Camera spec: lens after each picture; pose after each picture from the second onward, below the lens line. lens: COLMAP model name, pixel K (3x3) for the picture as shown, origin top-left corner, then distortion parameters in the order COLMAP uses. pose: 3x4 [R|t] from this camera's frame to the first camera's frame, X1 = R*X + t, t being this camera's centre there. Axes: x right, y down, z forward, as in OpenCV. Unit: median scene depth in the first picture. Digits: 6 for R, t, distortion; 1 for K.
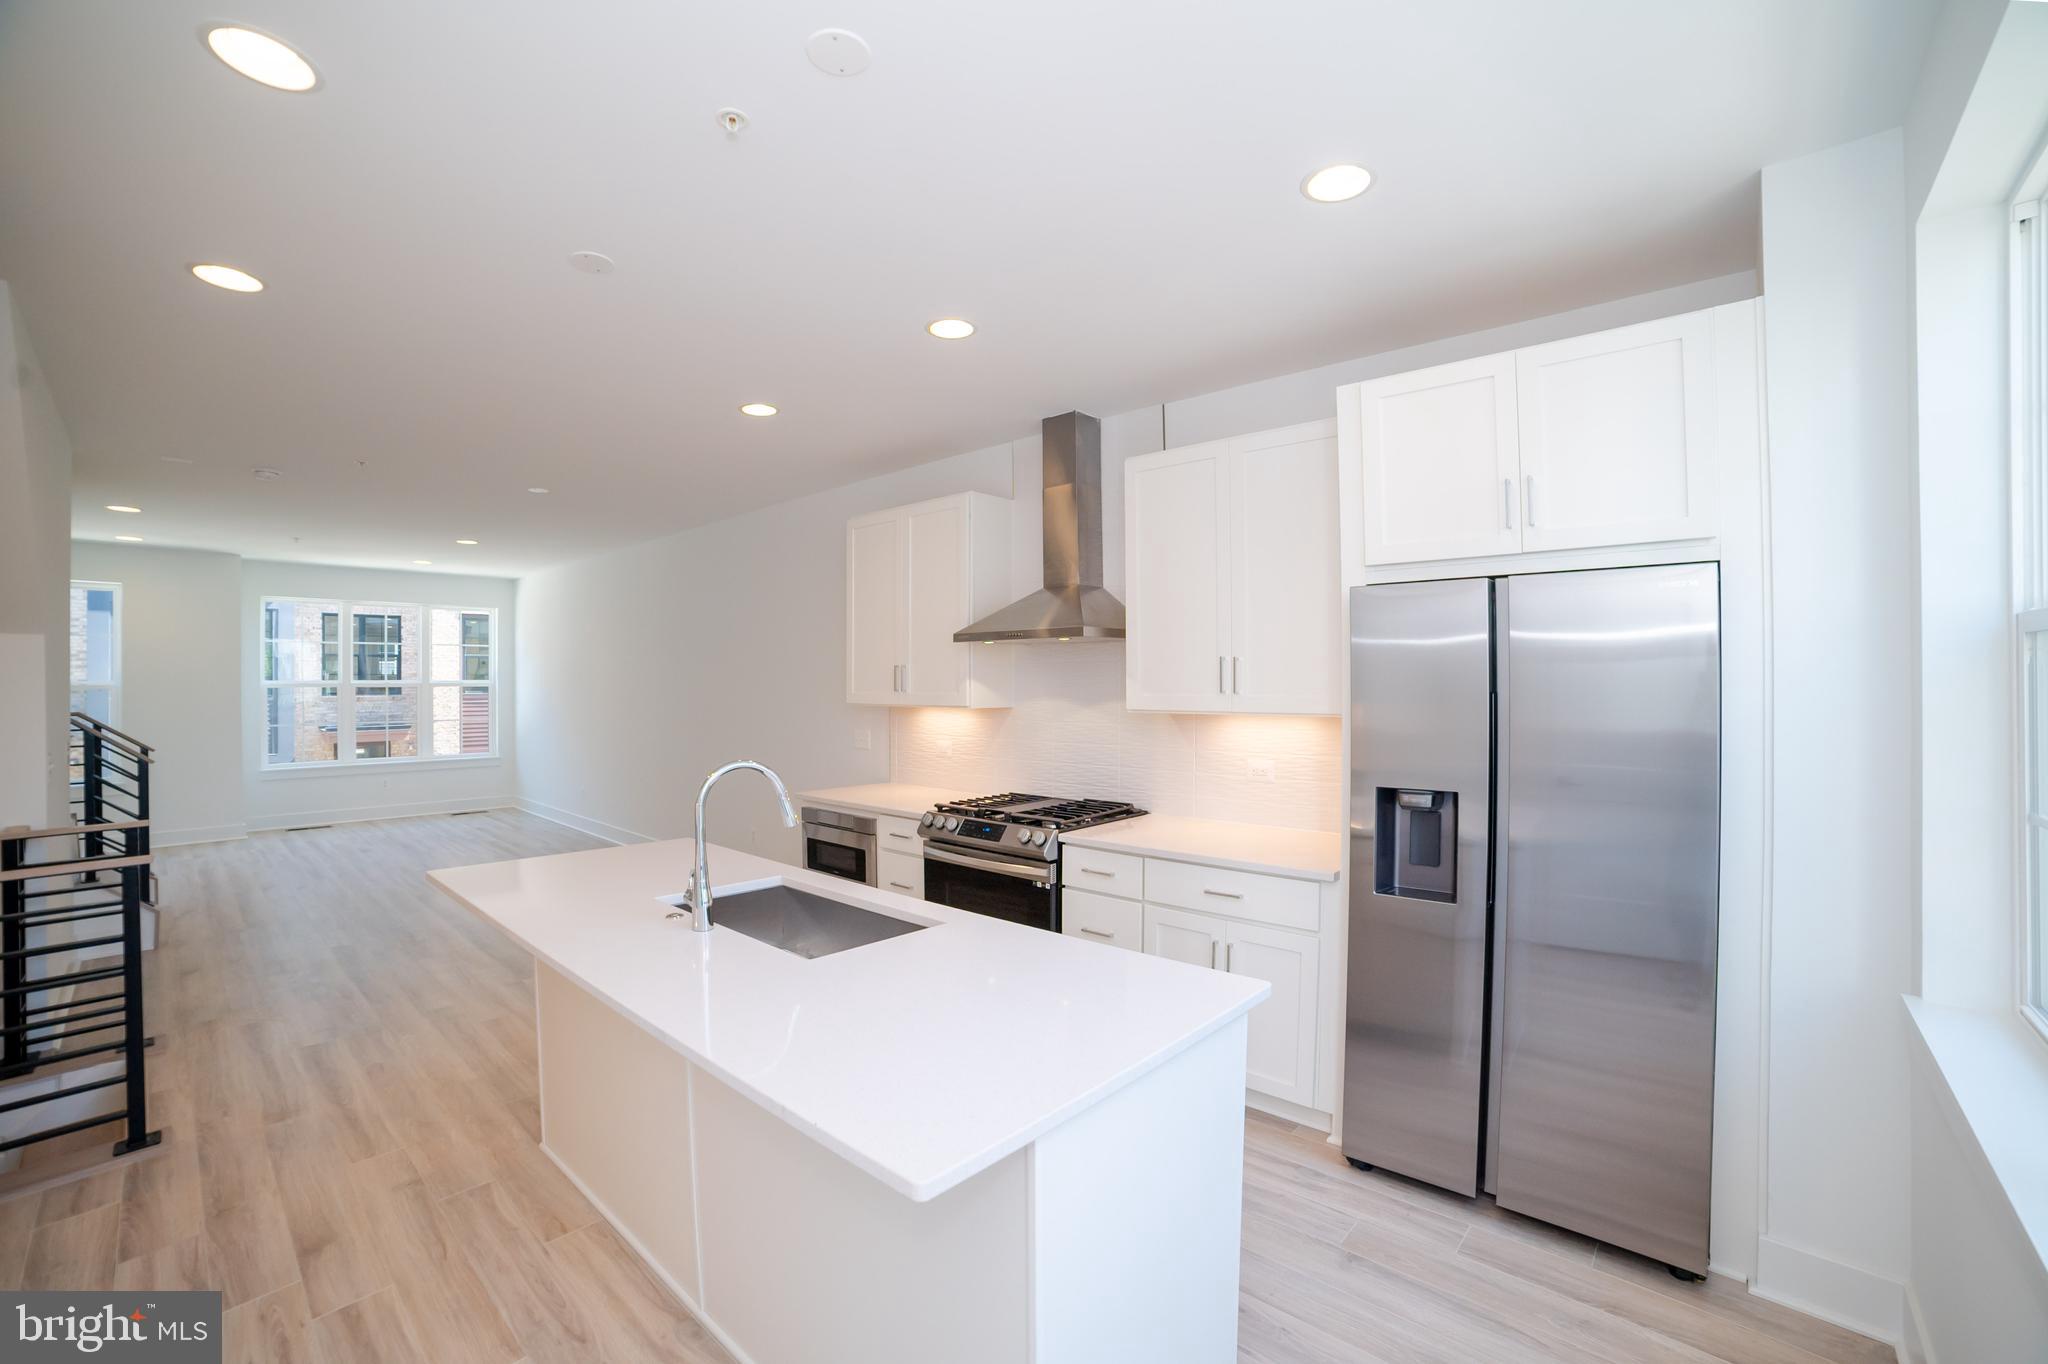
lens RADIAL K [[847.8, 0, 1033.0], [0, 847.8, 683.2], [0, 0, 1]] dist [-0.113833, 0.036870]
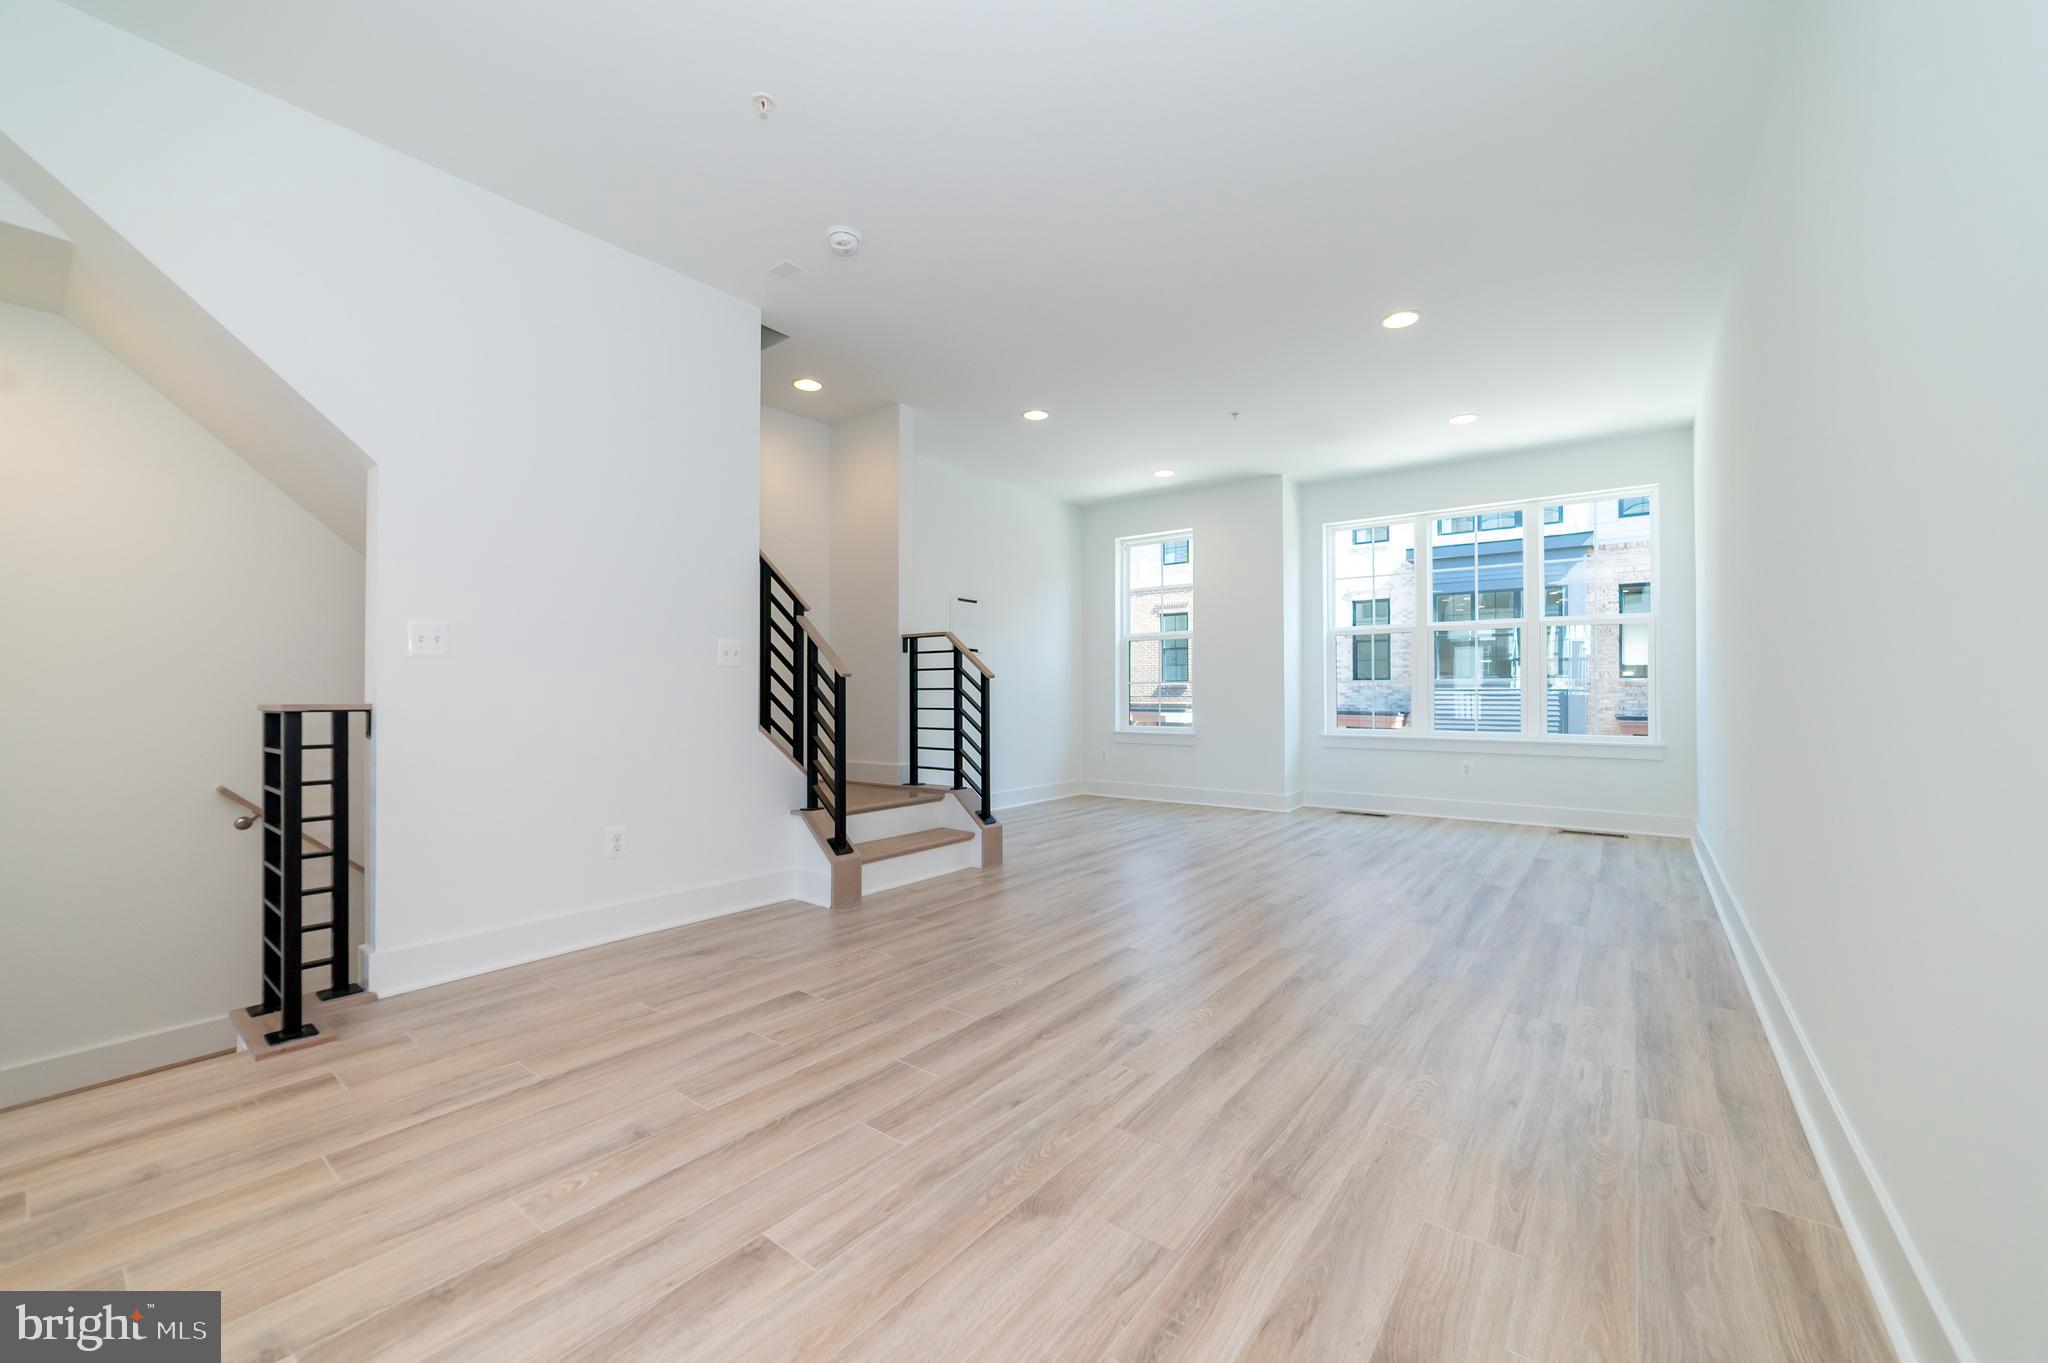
lens RADIAL K [[800.1, 0, 1010.8], [0, 800.1, 688.4], [0, 0, 1]] dist [-0.010088, 0.000260]
pose [[0.063521, -0.002089, -0.997978, -0.648437], [-0.000592, 0.999998, -0.002131, 0.253866], [0.997980, 0.000727, 0.063520, 2.430160]]
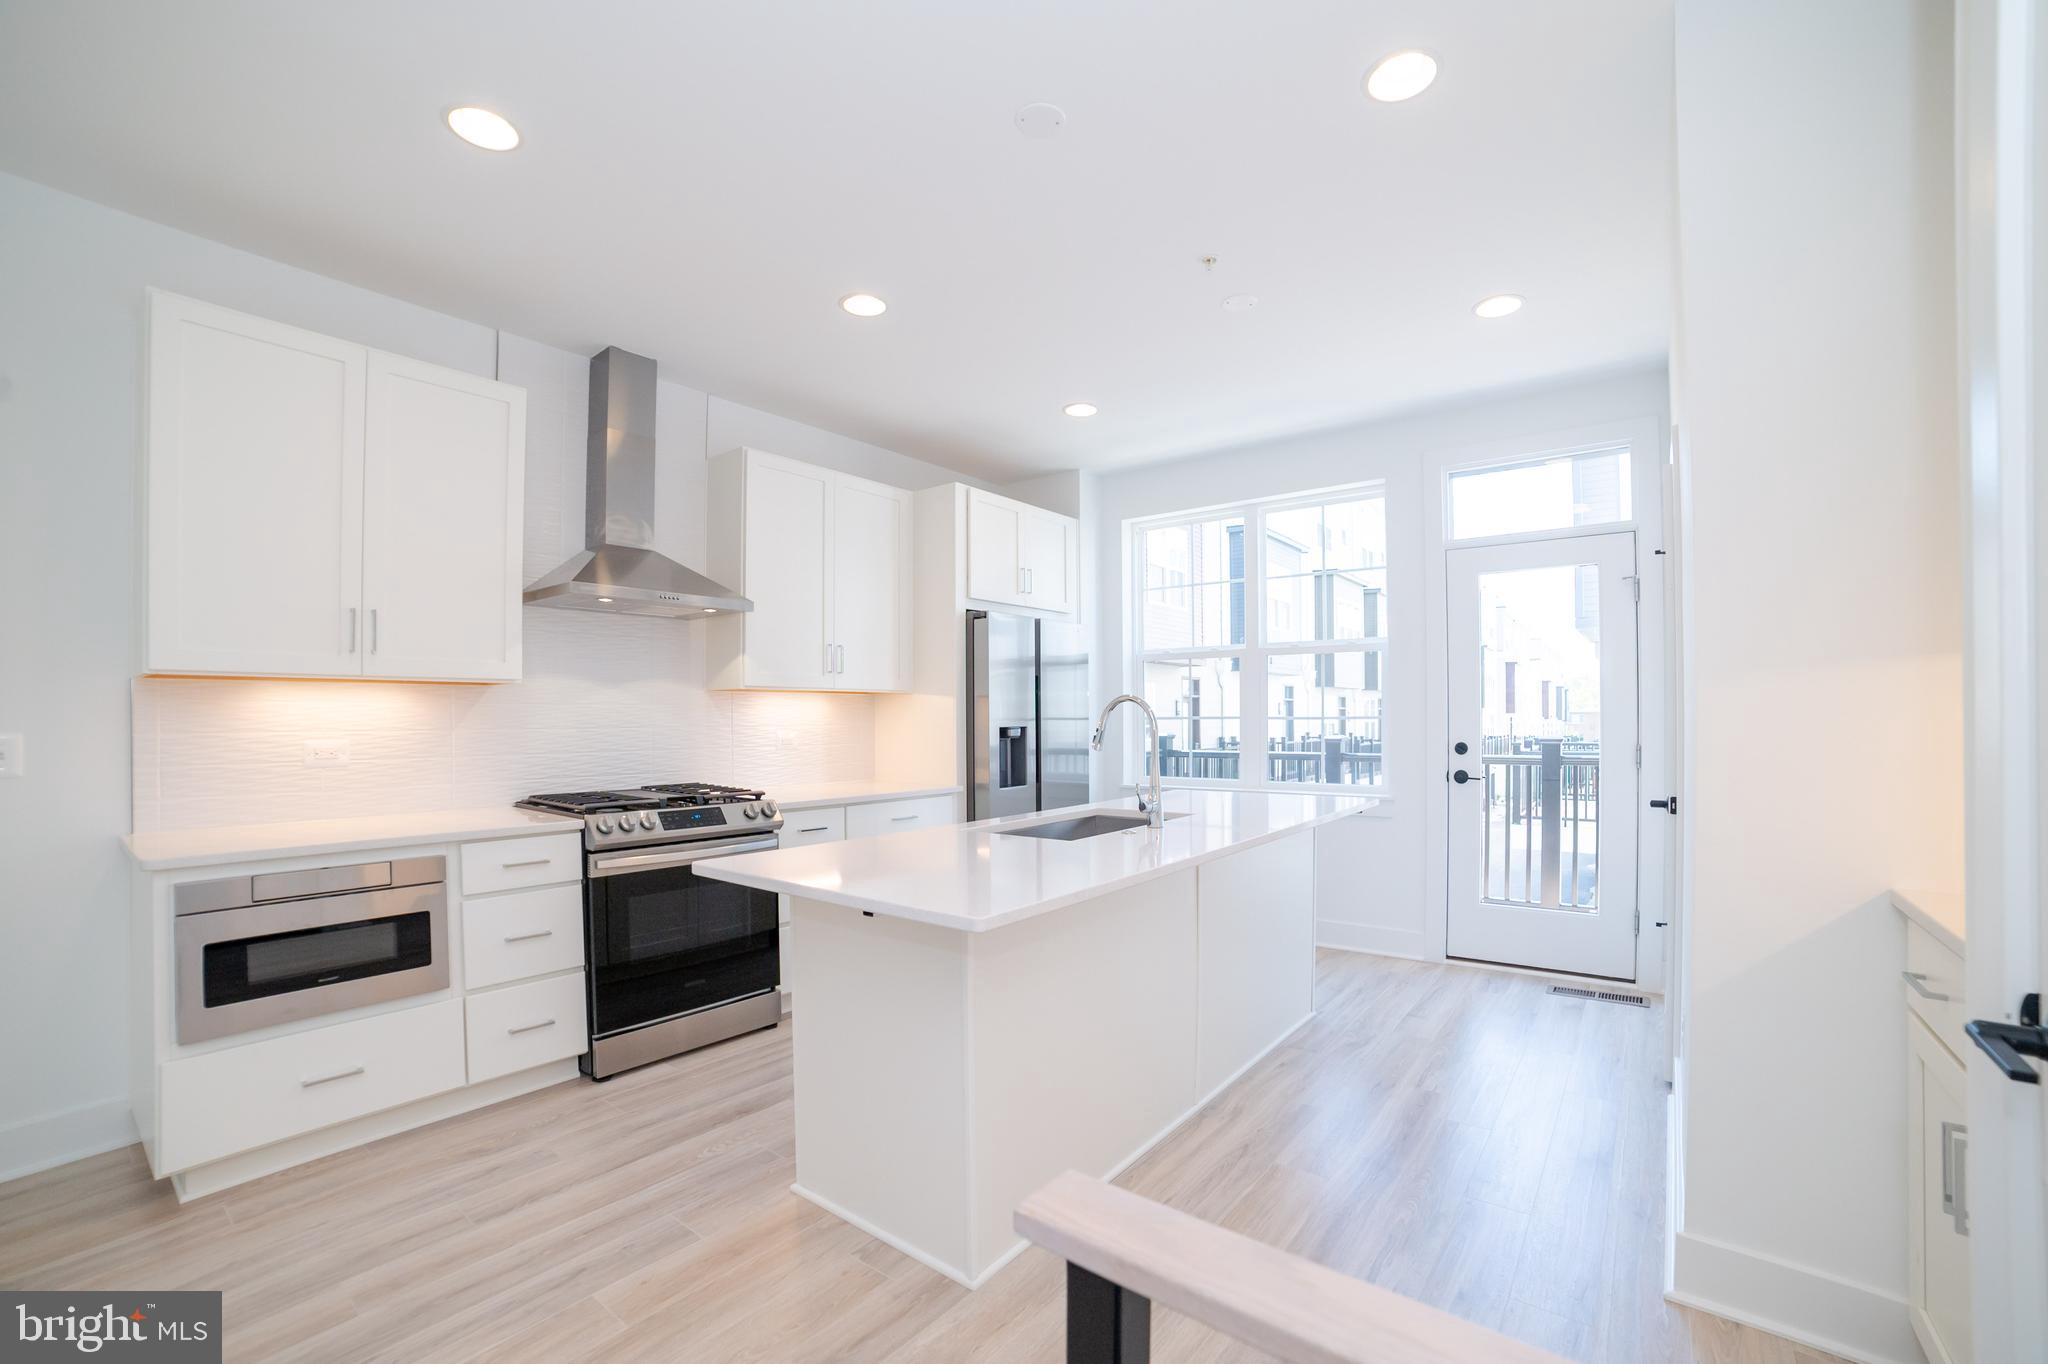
lens RADIAL K [[867.4, 0, 1026.7], [0, 867.4, 717.4], [0, 0, 1]] dist [-0.123960, 0.048183]
pose [[-0.063200, 0.002196, 0.997998, -1.623629], [0.003579, 0.999992, -0.001973, 0.124865], [-0.997994, 0.003447, -0.063207, 1.223512]]
